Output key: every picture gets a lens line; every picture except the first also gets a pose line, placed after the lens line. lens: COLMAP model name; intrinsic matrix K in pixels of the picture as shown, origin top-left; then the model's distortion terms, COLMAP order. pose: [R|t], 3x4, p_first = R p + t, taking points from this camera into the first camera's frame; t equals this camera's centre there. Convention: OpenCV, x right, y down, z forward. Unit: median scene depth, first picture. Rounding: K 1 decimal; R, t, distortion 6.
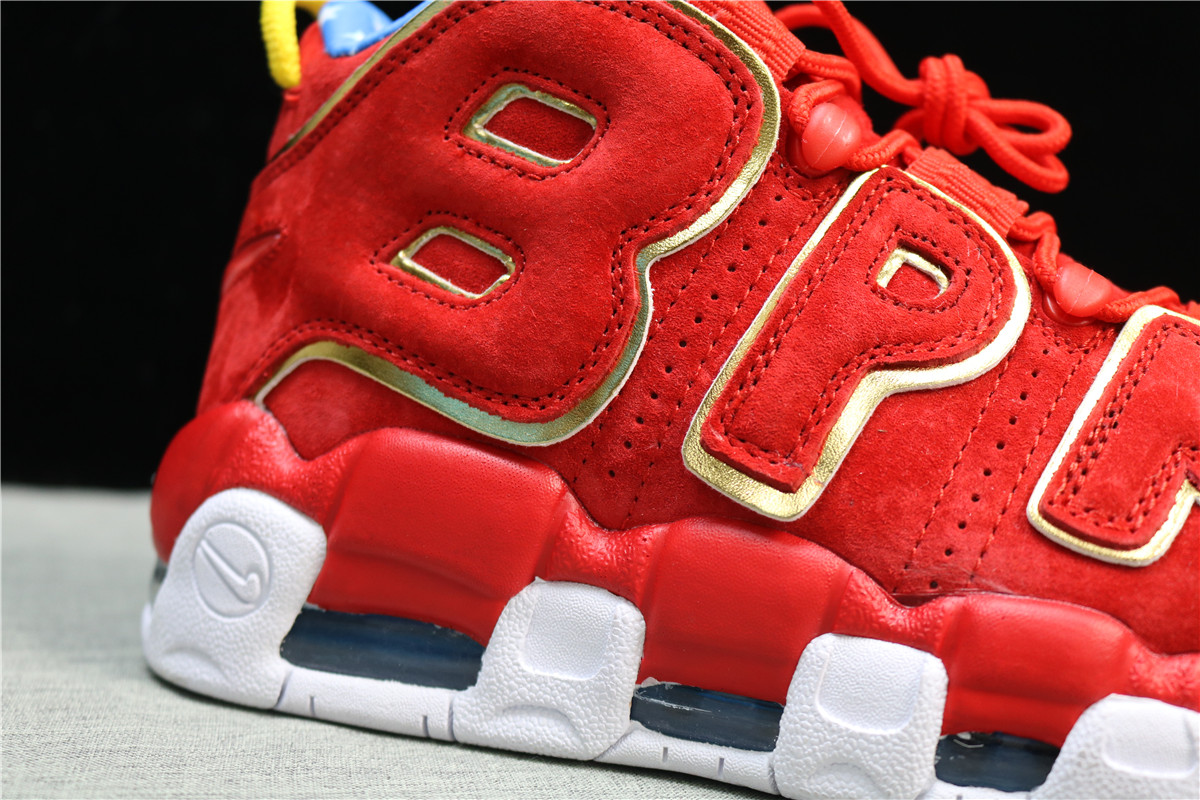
lens RADIAL K [[1464.6, 0, 600.0], [0, 1464.6, 400.0], [0, 0, 1]] dist [-0.077993, 0.025656]
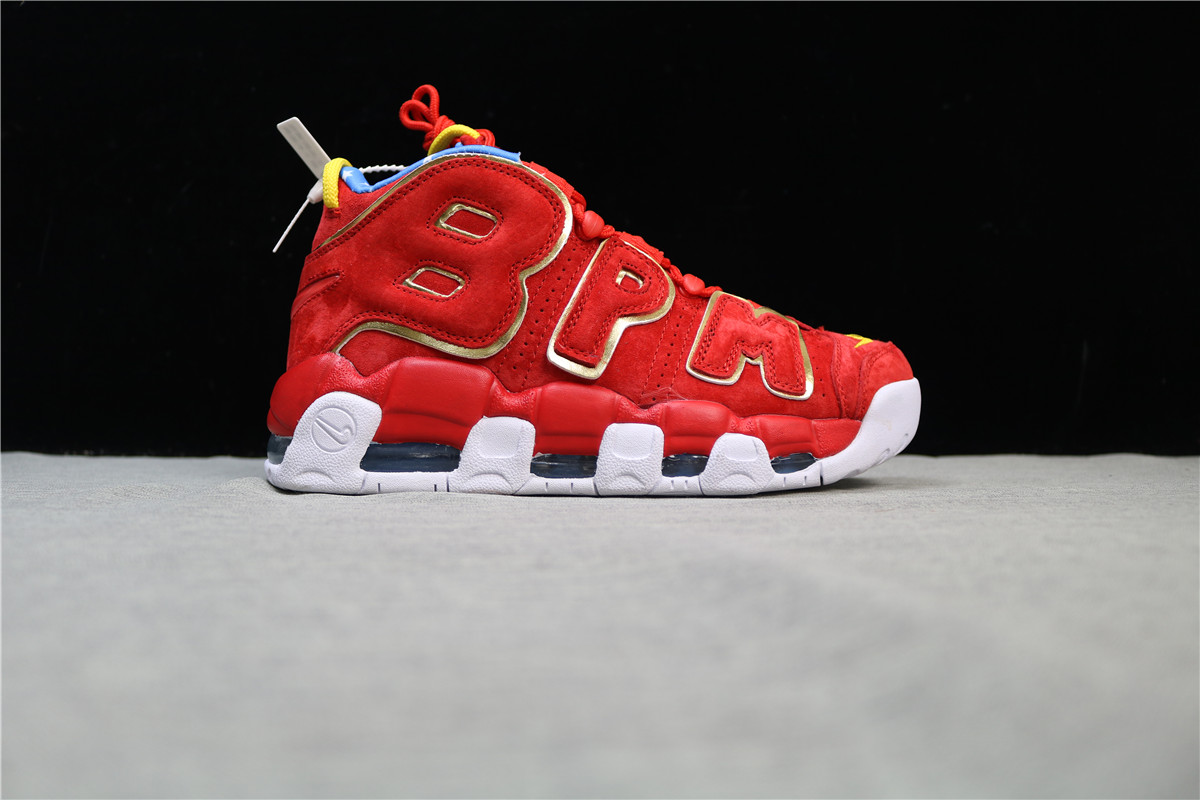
lens RADIAL K [[991.9, 0, 600.0], [0, 991.9, 400.0], [0, 0, 1]] dist [-0.102479, 0.001126]
pose [[0.943698, -0.065120, 0.324337, -0.380382], [0.076708, 0.996787, -0.023058, 0.148283], [-0.321793, 0.046639, 0.945661, -0.538285]]
